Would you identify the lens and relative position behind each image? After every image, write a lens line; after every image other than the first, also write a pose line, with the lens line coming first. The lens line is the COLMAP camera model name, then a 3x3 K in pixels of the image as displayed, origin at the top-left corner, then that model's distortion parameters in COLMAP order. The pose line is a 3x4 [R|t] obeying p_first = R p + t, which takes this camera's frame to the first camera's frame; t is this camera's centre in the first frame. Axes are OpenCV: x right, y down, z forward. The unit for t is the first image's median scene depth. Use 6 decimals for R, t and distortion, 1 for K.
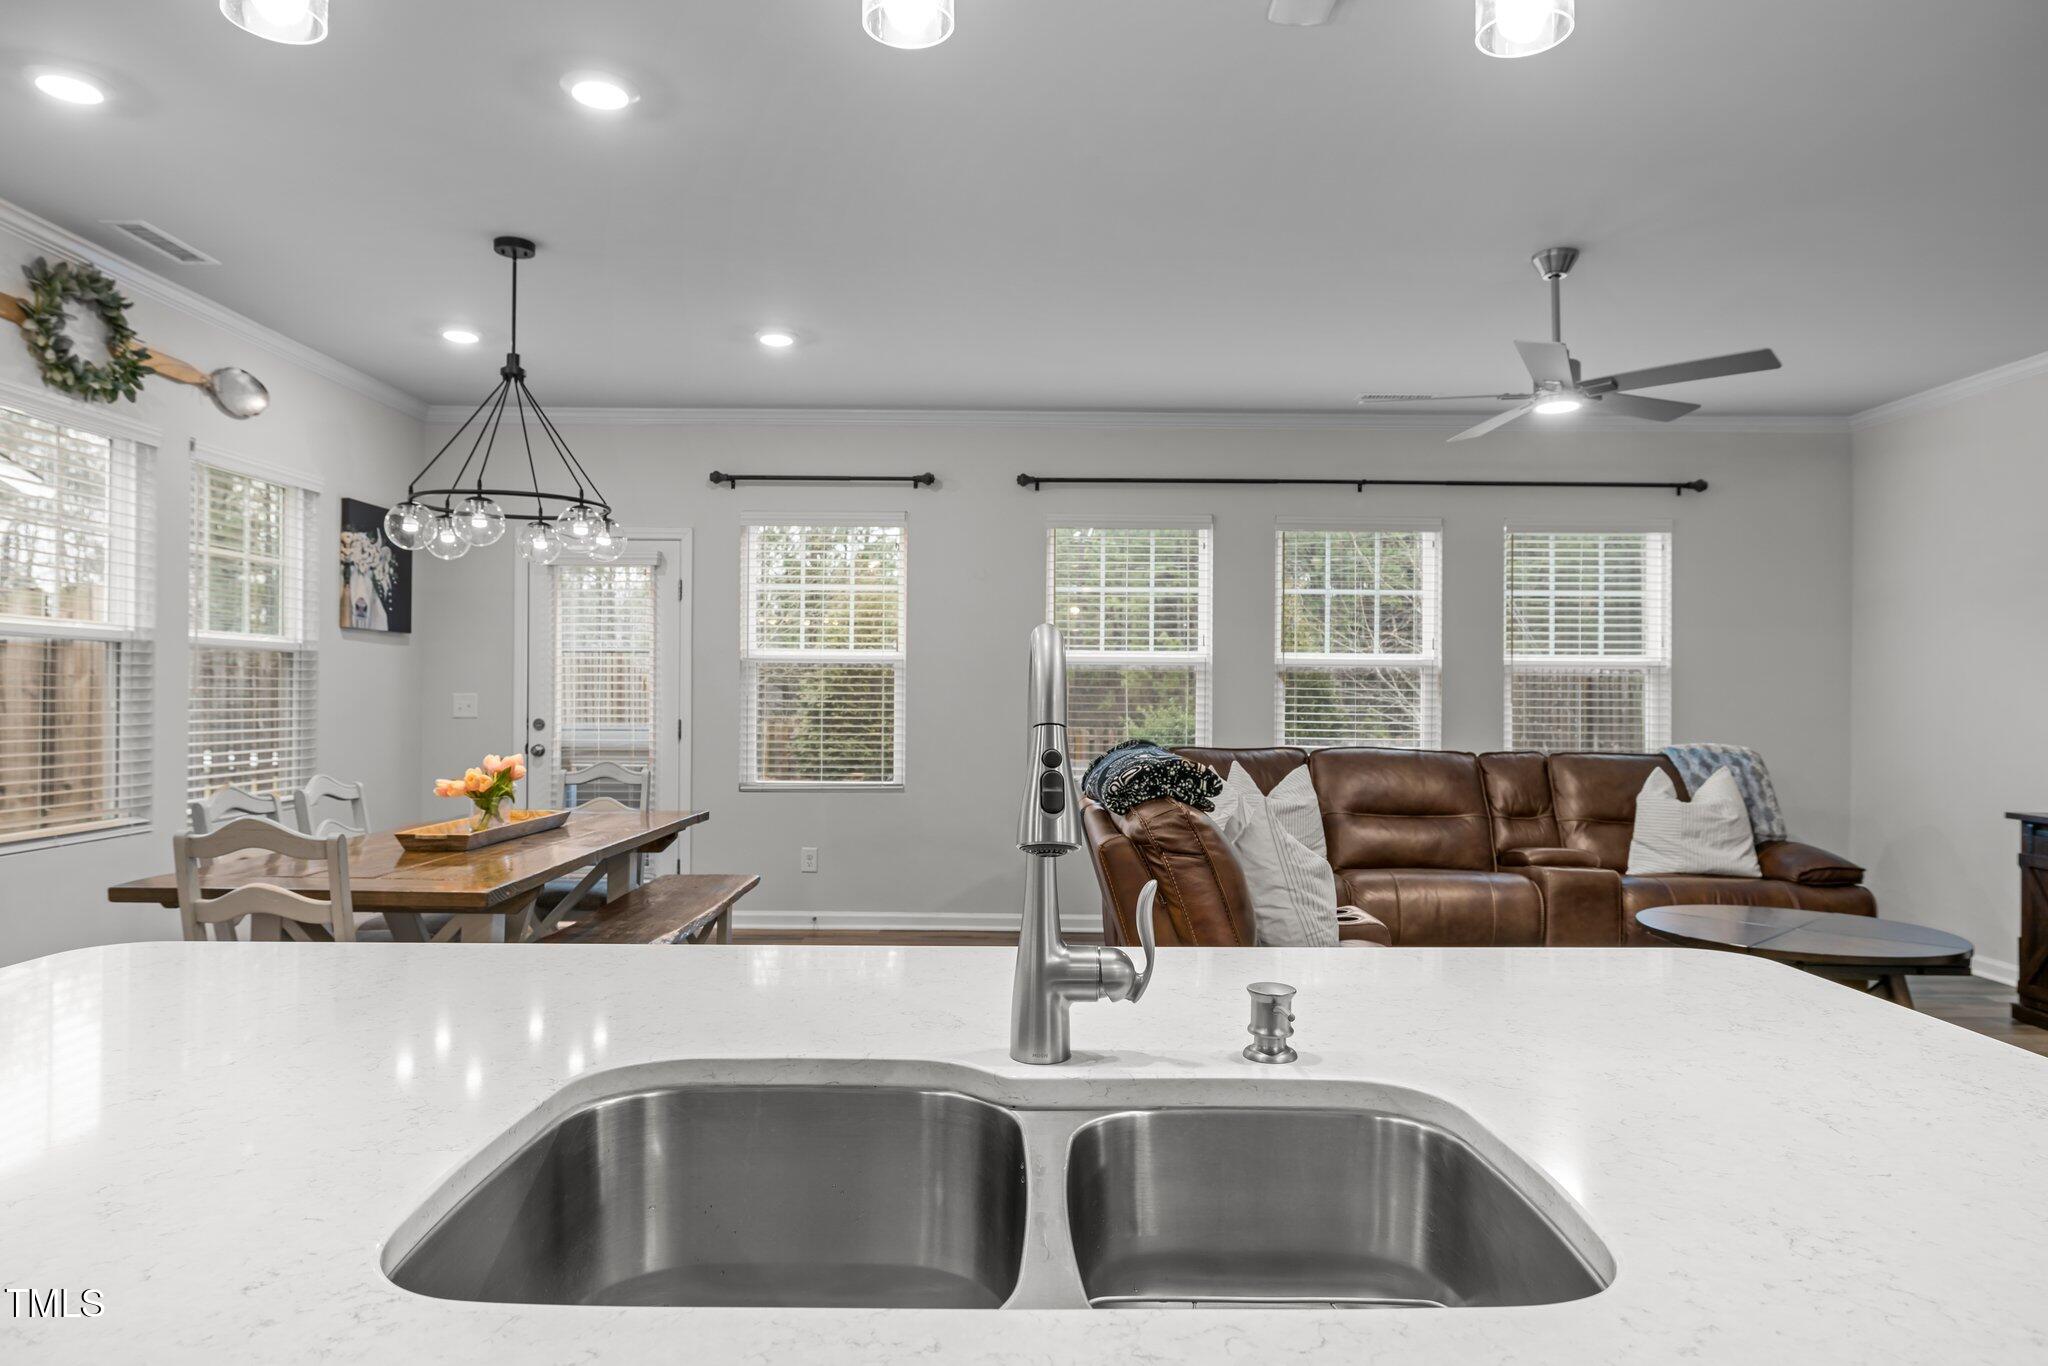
lens RADIAL K [[1254.9, 0, 1022.1], [0, 1254.9, 678.2], [0, 0, 1]] dist [-0.002245, 0.000954]
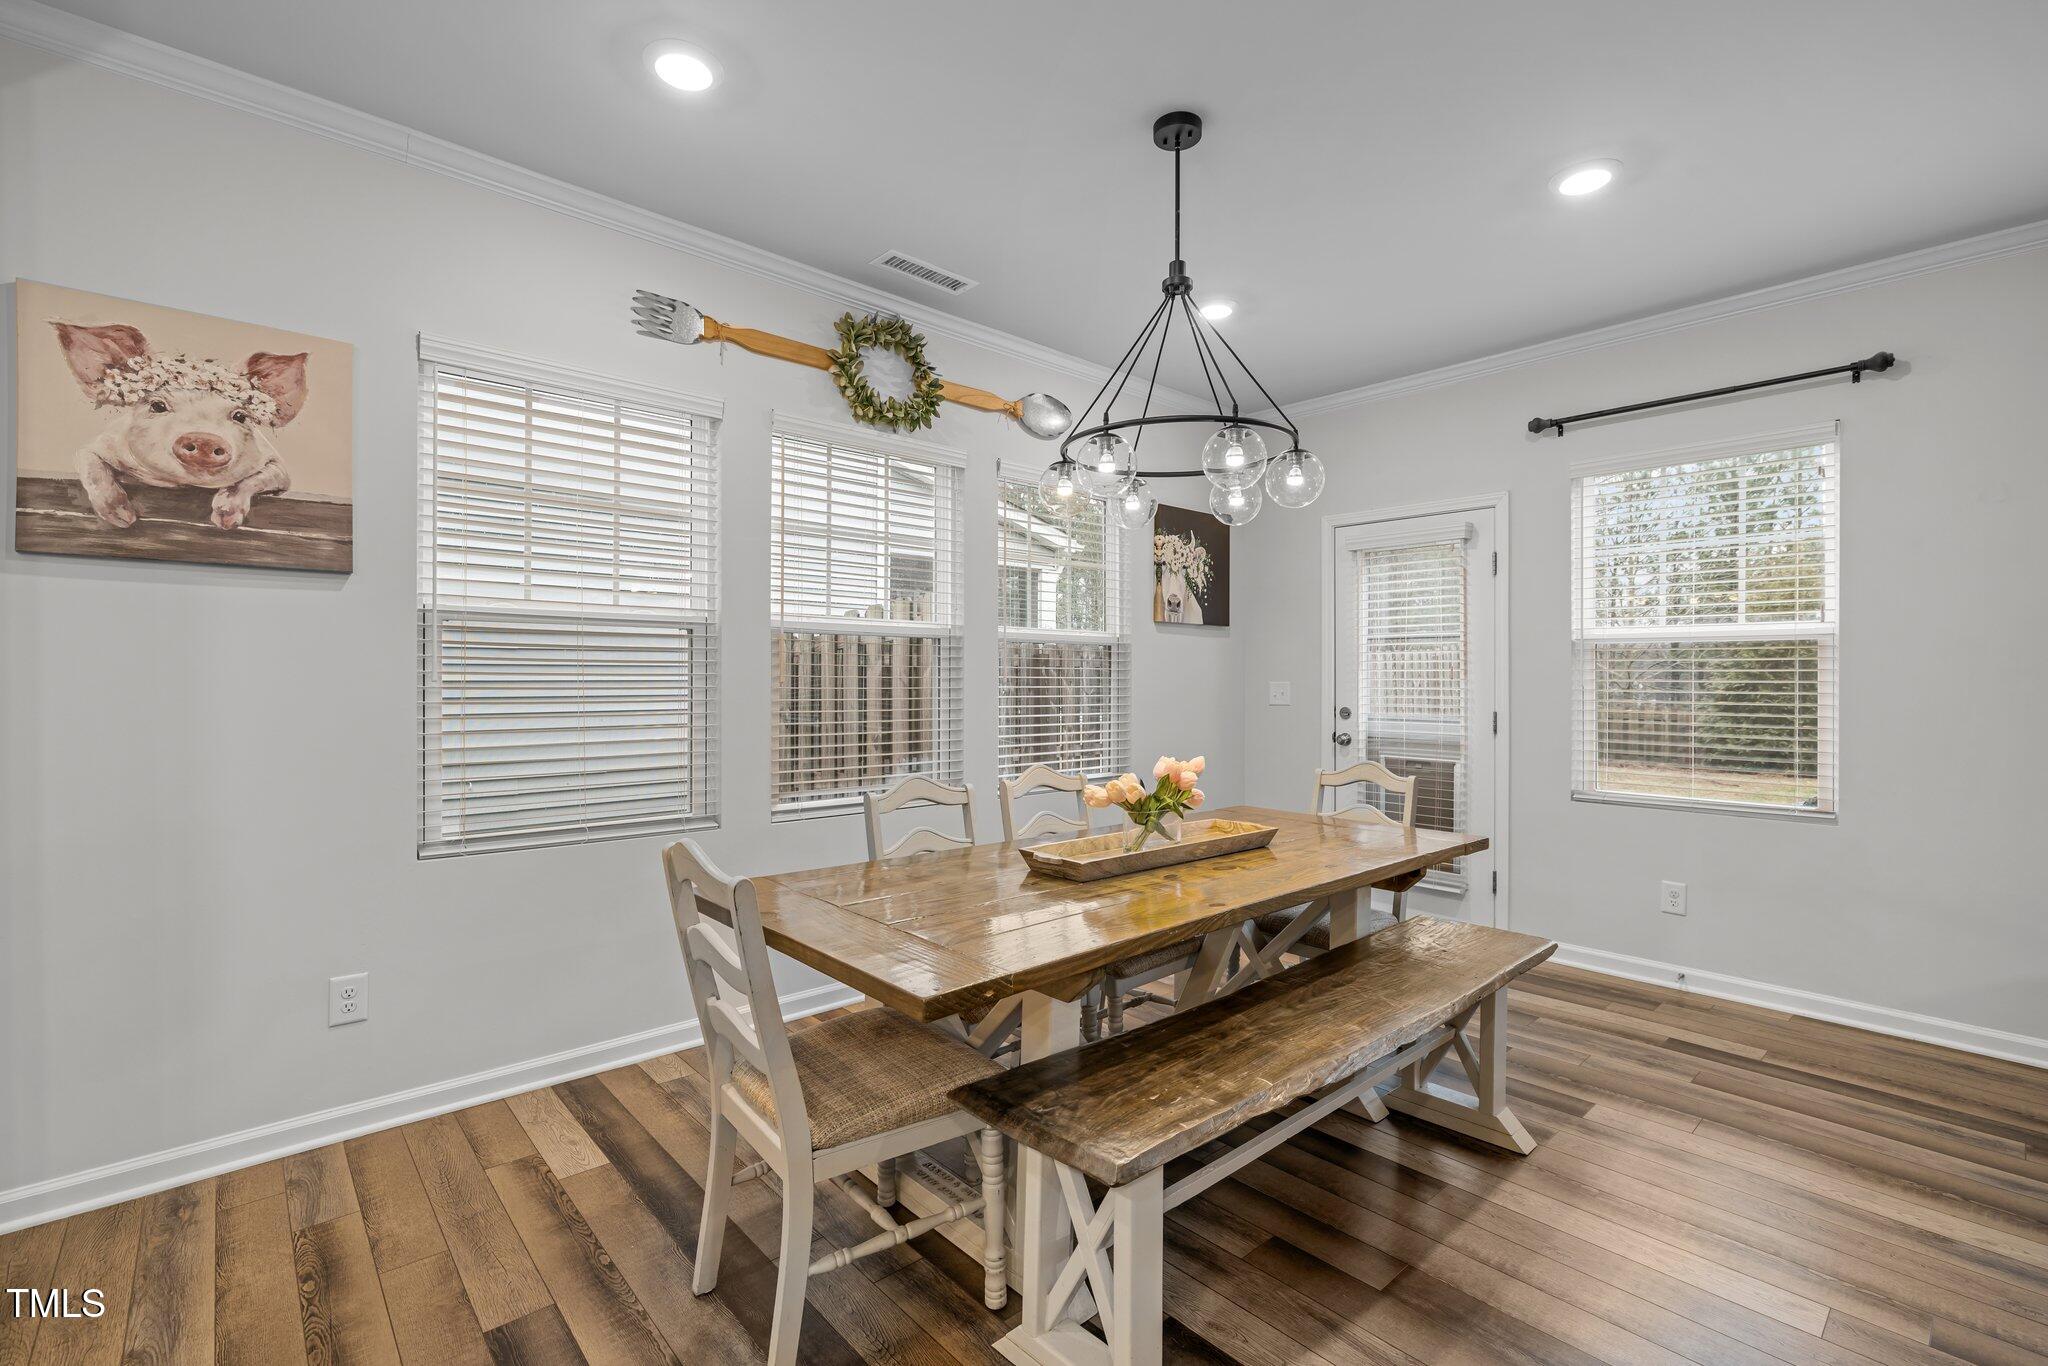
lens RADIAL K [[901.0, 0, 1020.9], [0, 901.0, 676.2], [0, 0, 1]] dist [-0.009803, 0.001751]
pose [[0.667783, -0.003949, -0.744345, -0.031705], [0.009132, 0.999954, 0.002888, 0.004074], [0.744300, -0.008726, 0.667789, 0.393924]]
